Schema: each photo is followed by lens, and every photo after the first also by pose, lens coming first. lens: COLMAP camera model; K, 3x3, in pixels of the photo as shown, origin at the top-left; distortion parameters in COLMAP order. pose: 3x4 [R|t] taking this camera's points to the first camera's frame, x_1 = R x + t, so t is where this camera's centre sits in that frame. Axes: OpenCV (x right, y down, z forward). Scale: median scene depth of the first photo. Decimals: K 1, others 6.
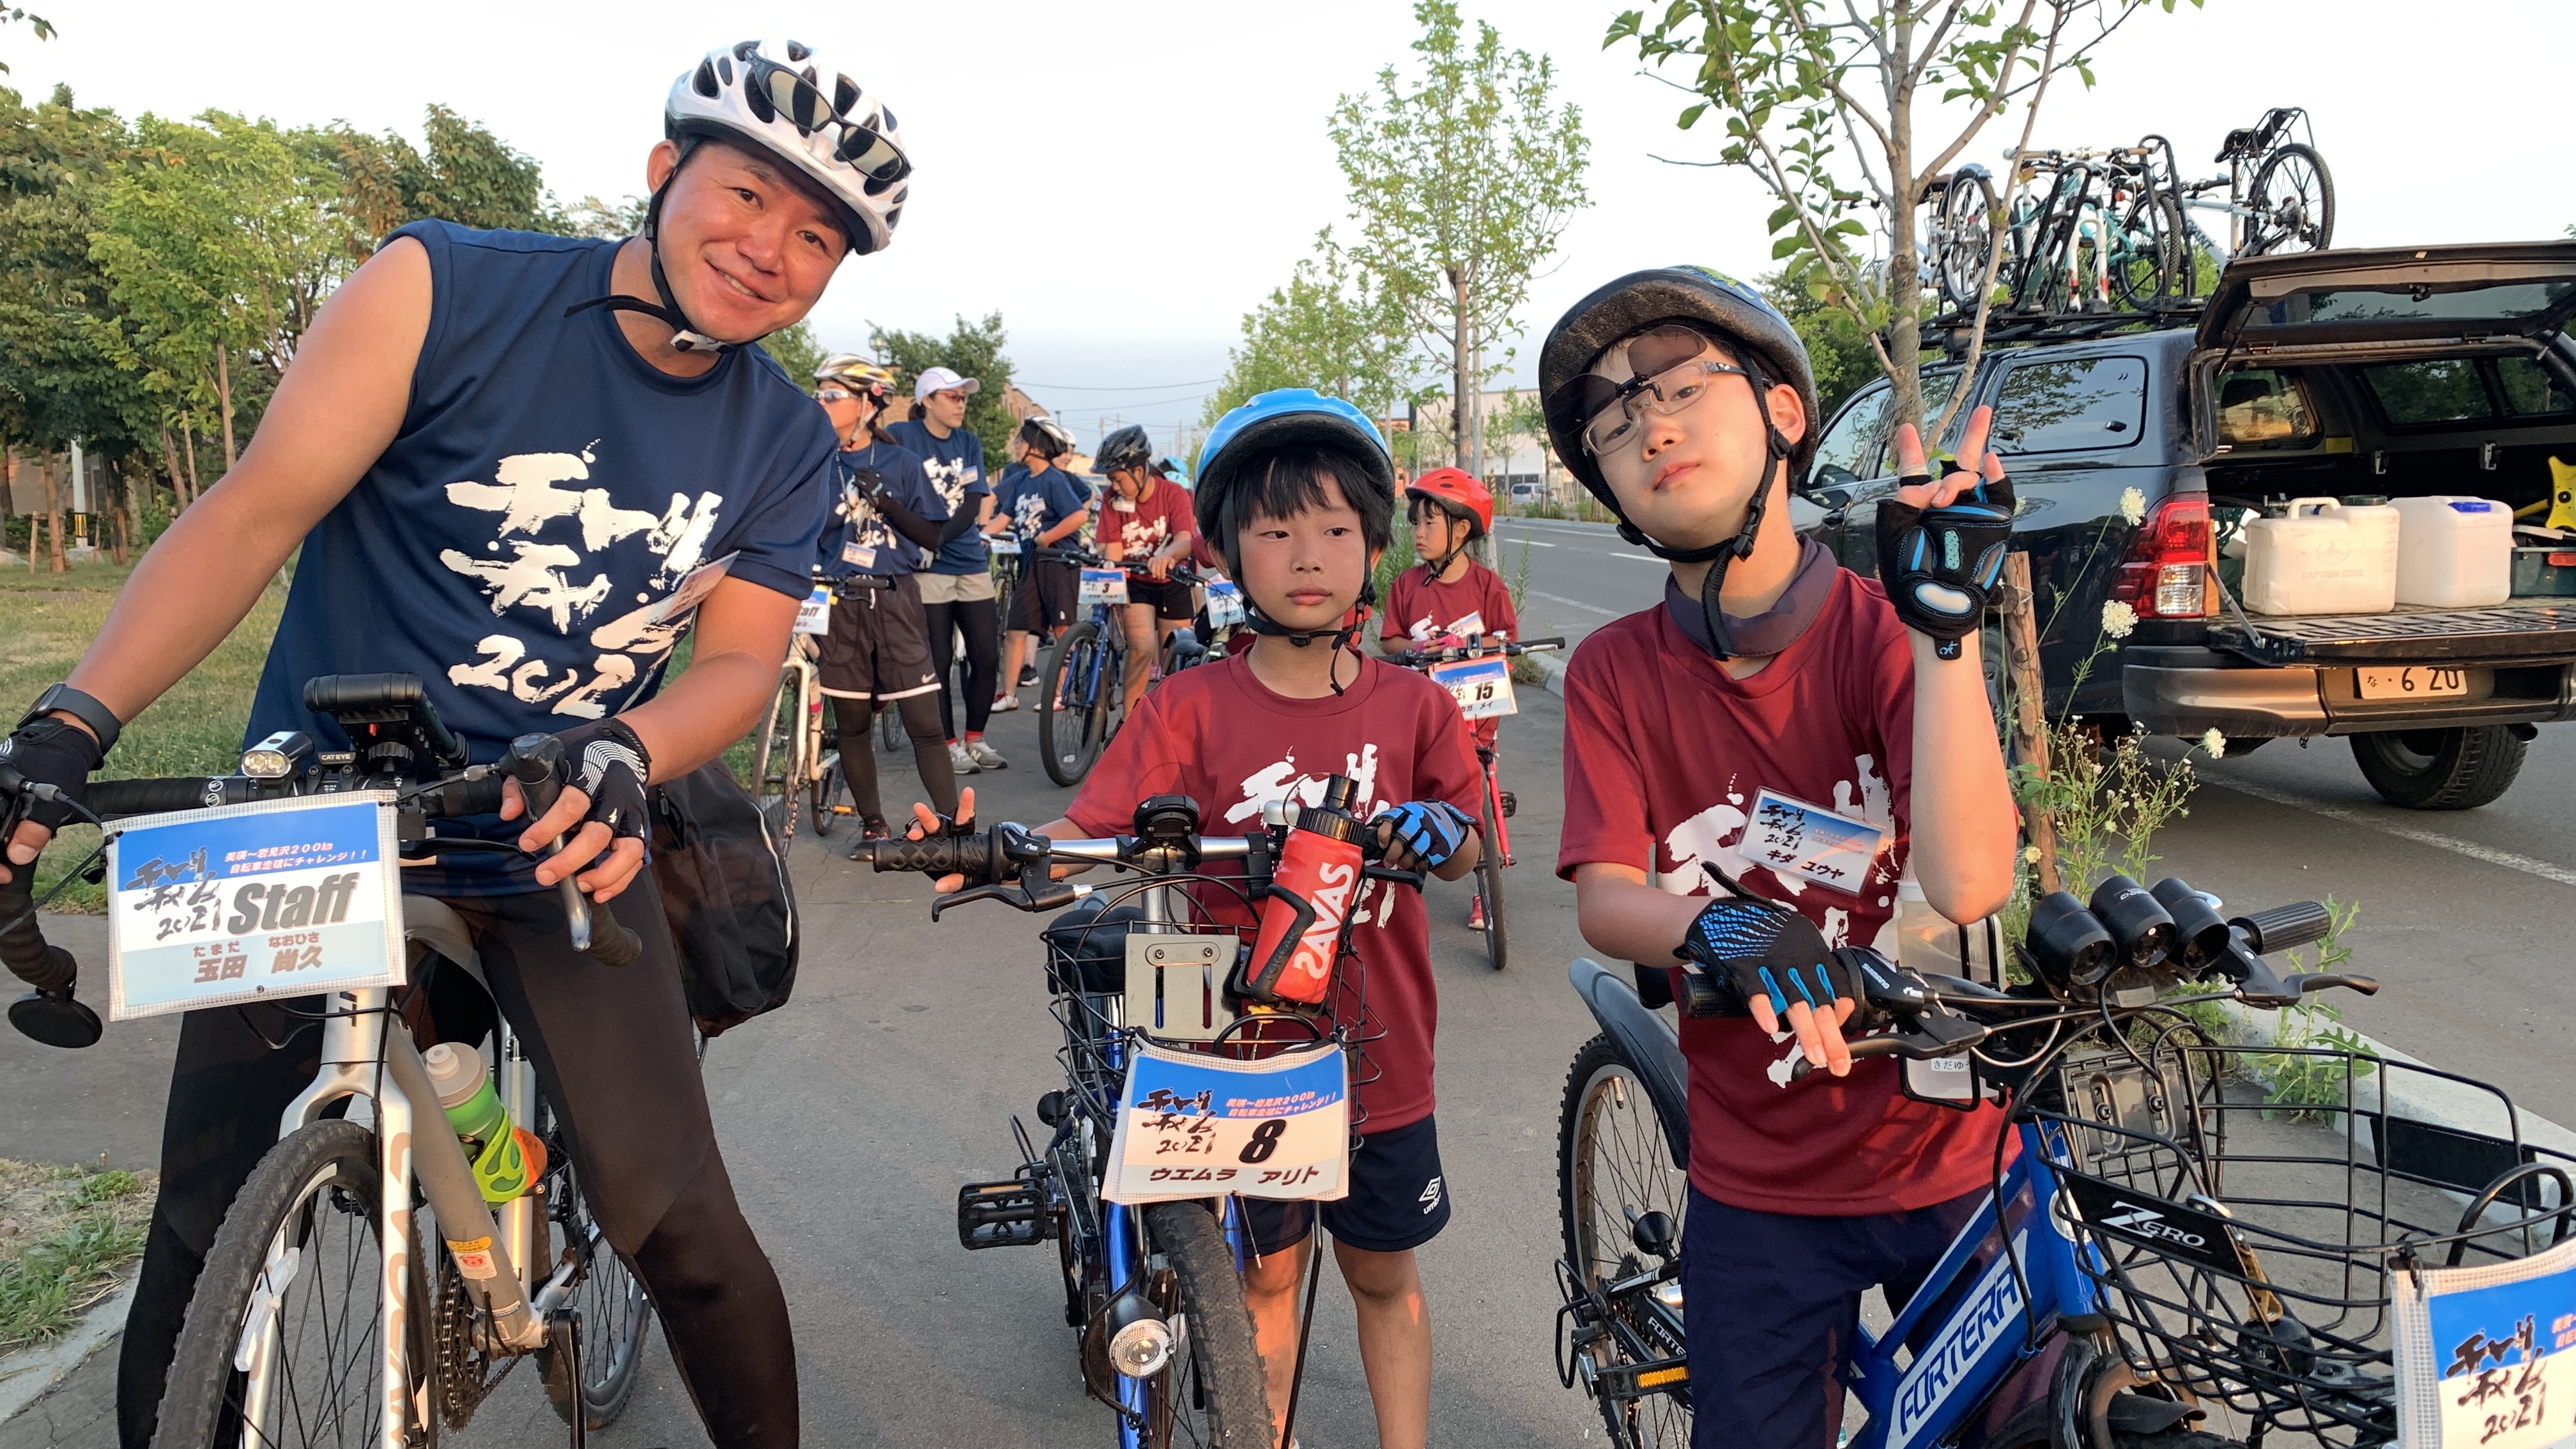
lens RADIAL K [[1979.1, 0, 1291.9], [0, 1979.1, 725.5], [0, 0, 1]] dist [0.022217, -0.033851]
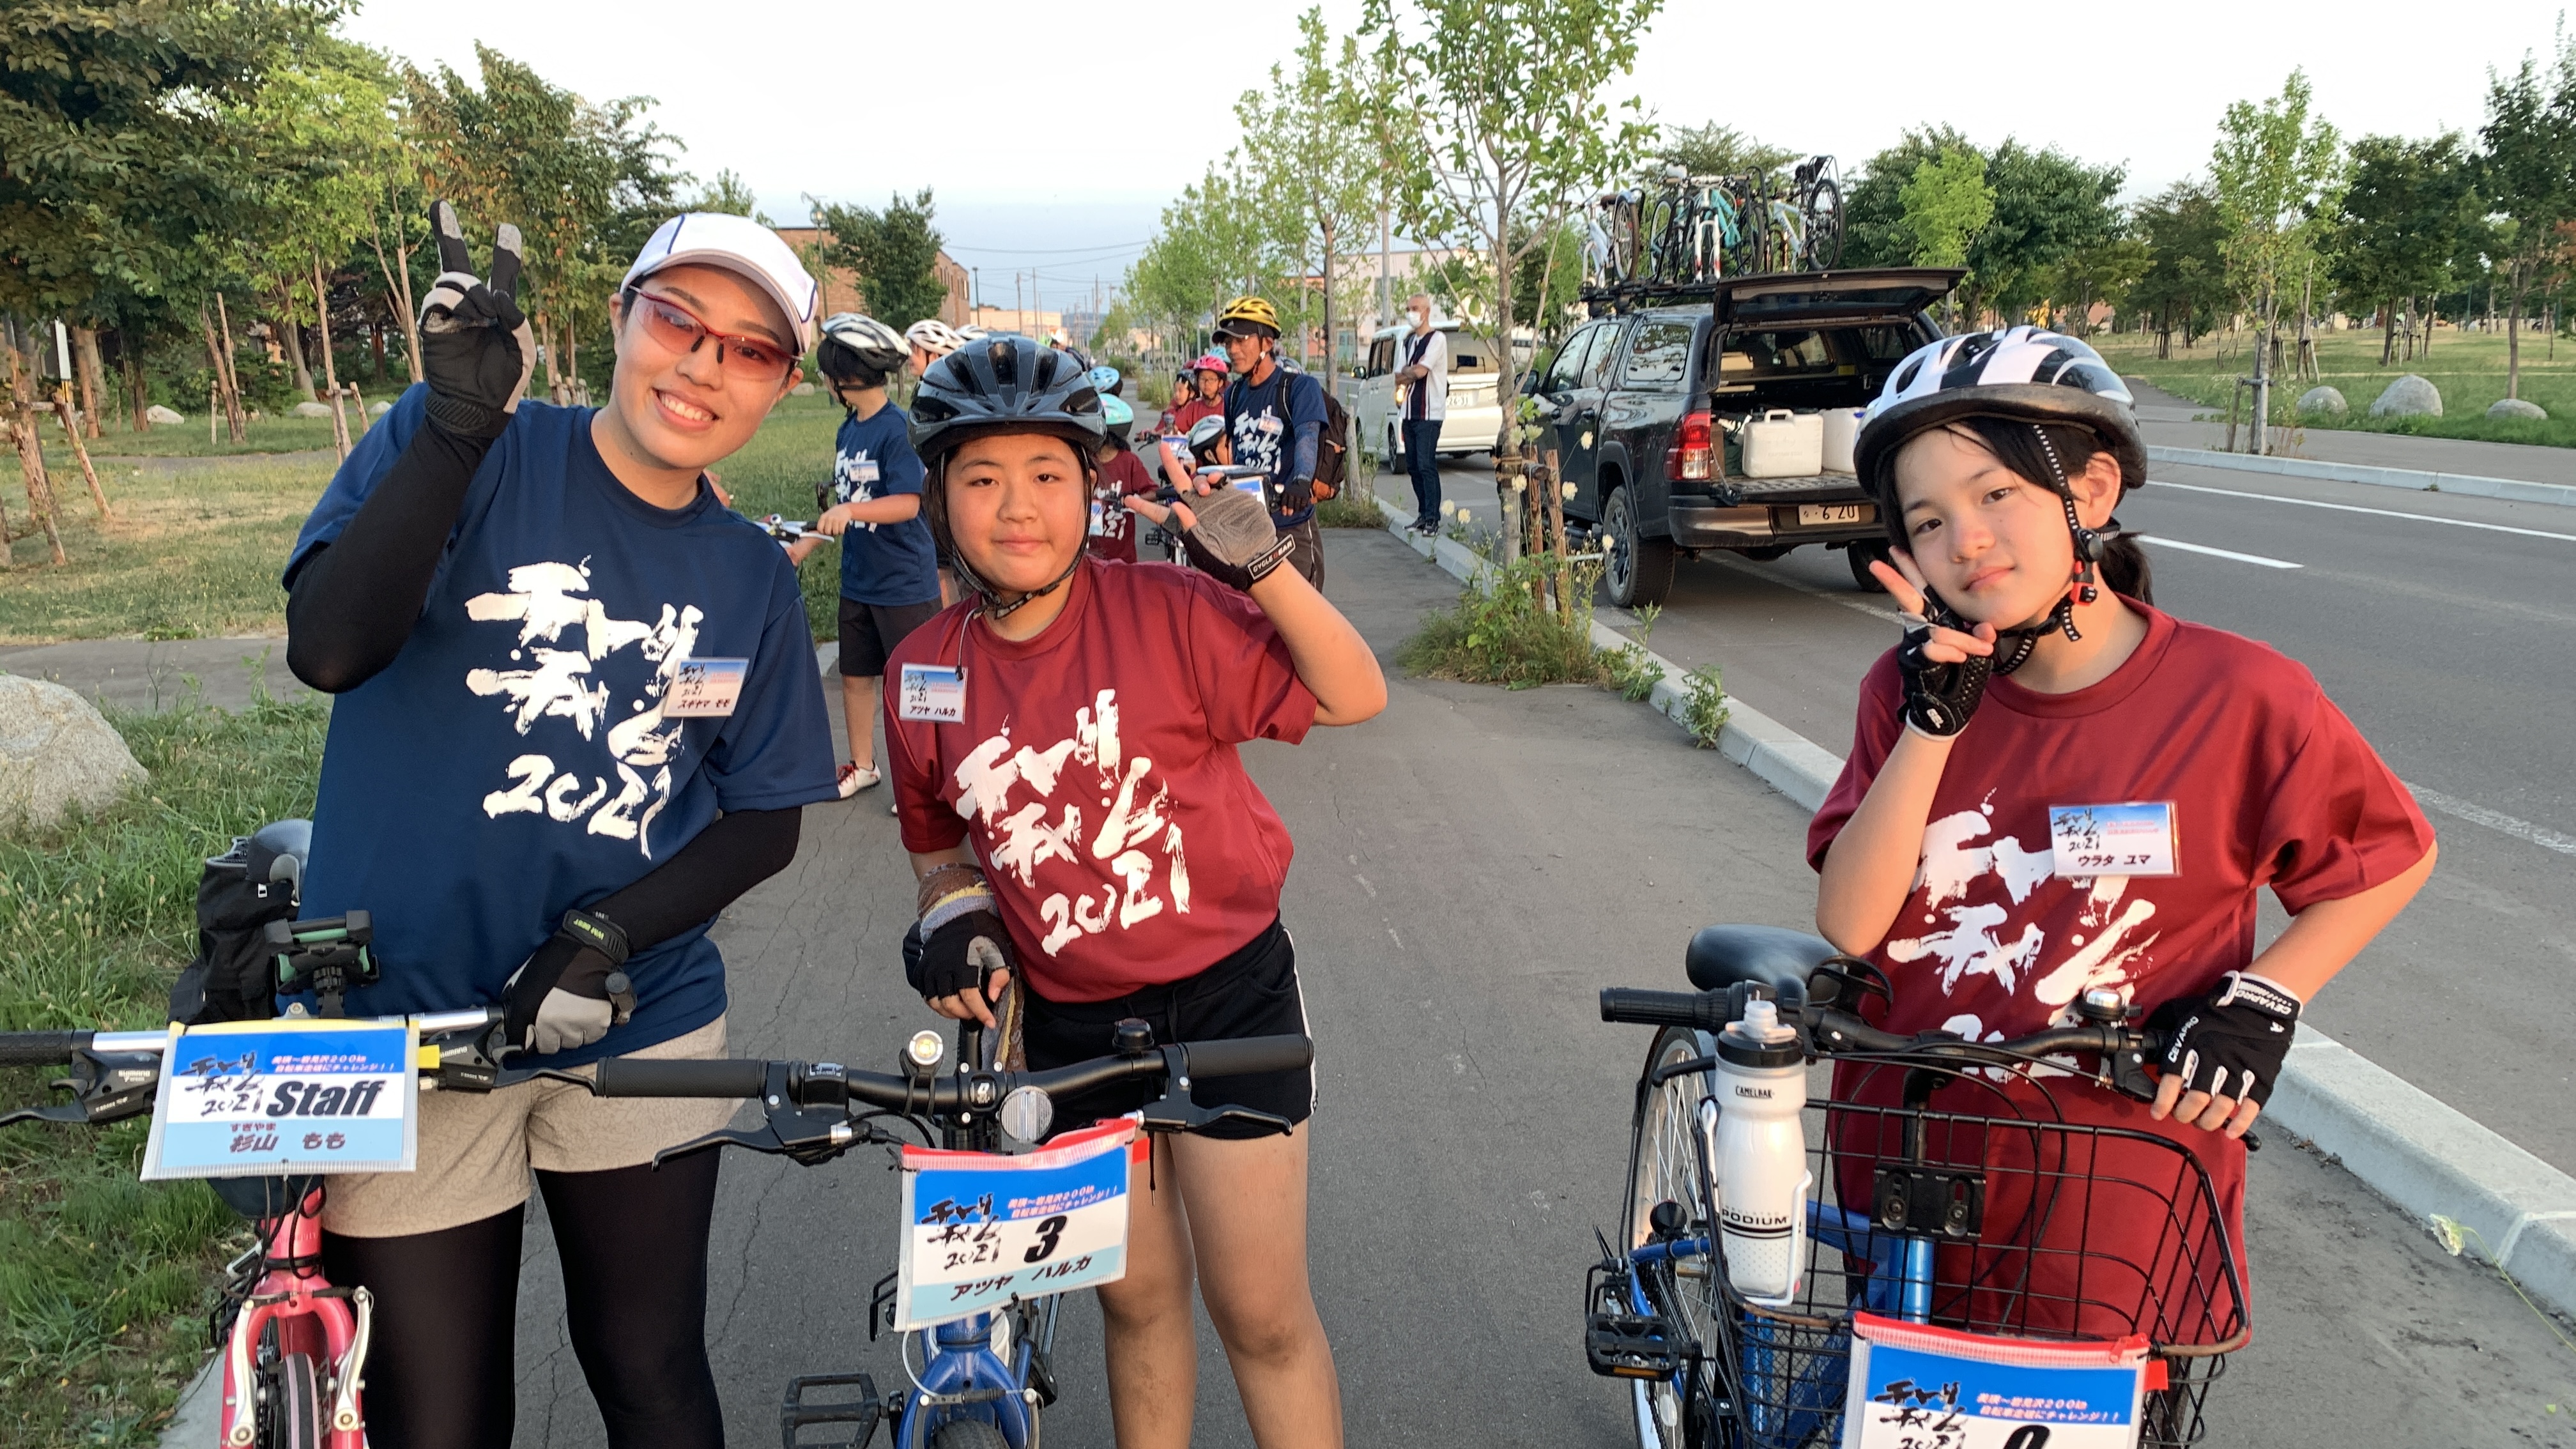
lens RADIAL K [[1976.5, 0, 1288.5], [0, 1976.5, 759.0], [0, 0, 1]] dist [0.009593, -0.008937]
pose [[0.999238, -0.008647, 0.038054, 0.003405], [0.005252, 0.996070, 0.088414, 0.019849], [-0.038669, -0.088147, 0.995357, -0.409981]]
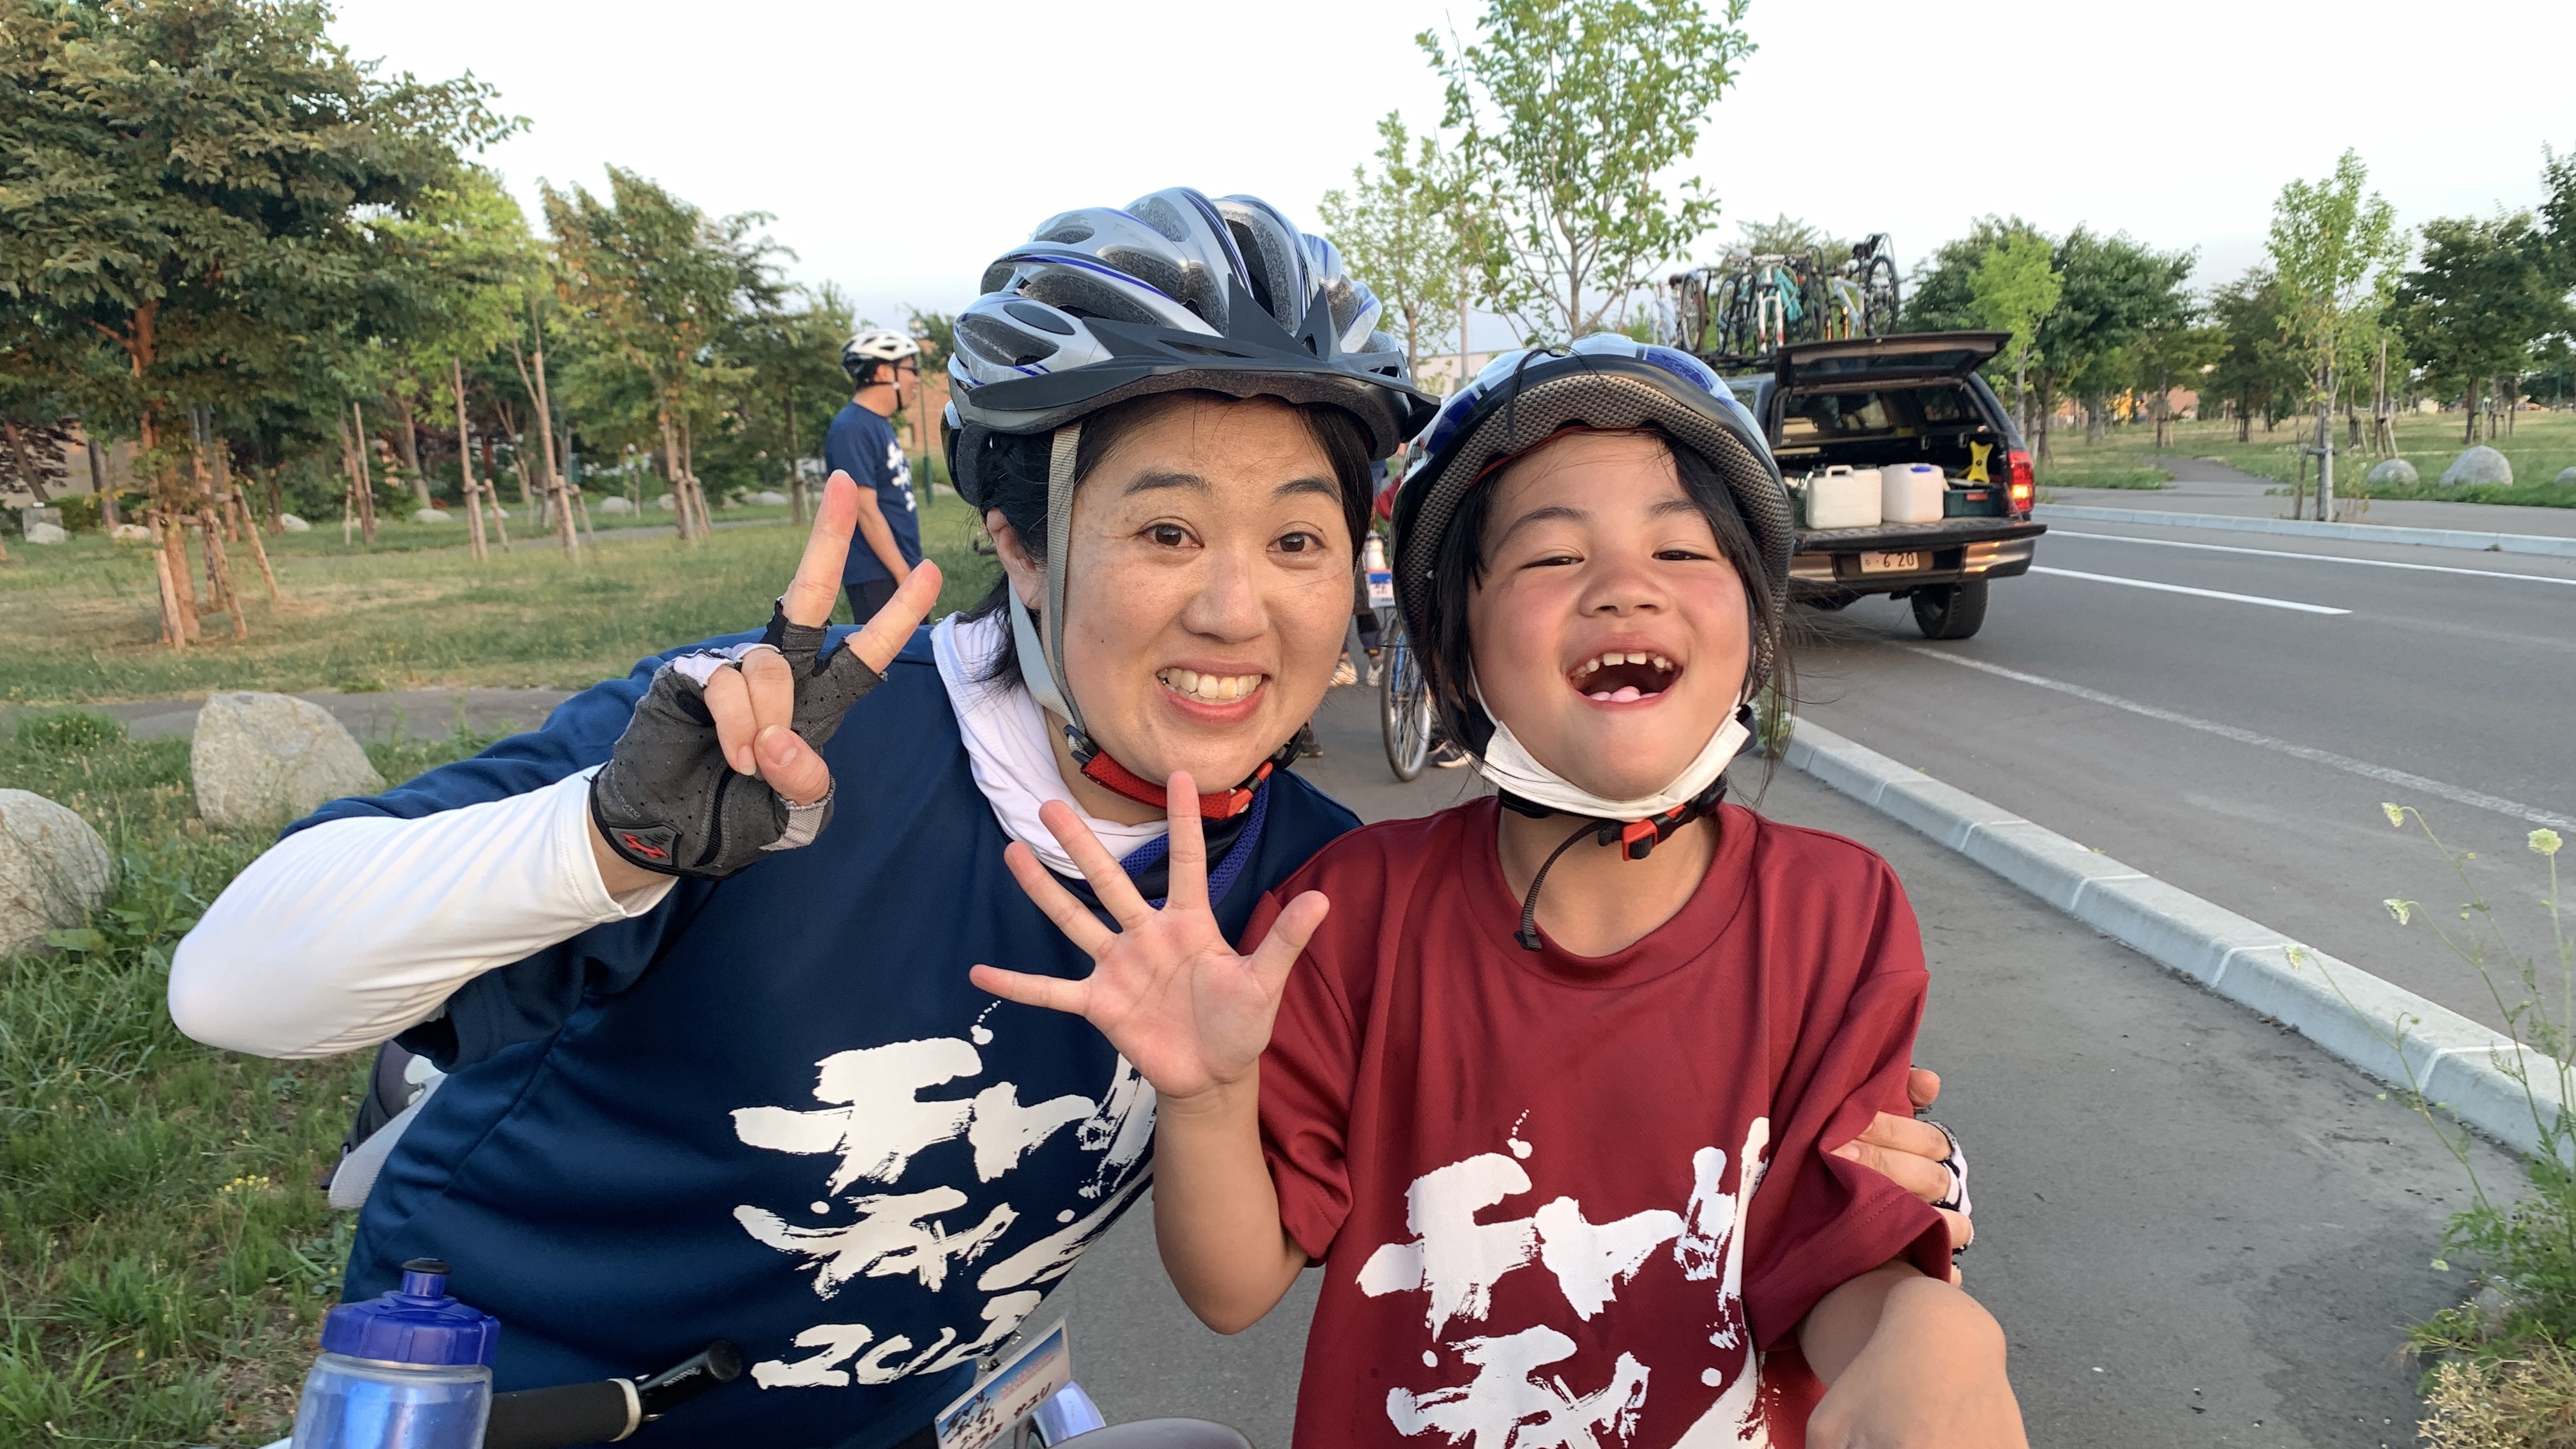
lens RADIAL K [[1986.8, 0, 1295.9], [0, 1986.8, 736.8], [0, 0, 1]] dist [0.001614, -0.004963]
pose [[0.999878, -0.015606, 0.000483, -0.004703], [0.015588, 0.999536, 0.026154, 0.045593], [-0.000891, -0.026144, 0.999658, -0.479592]]
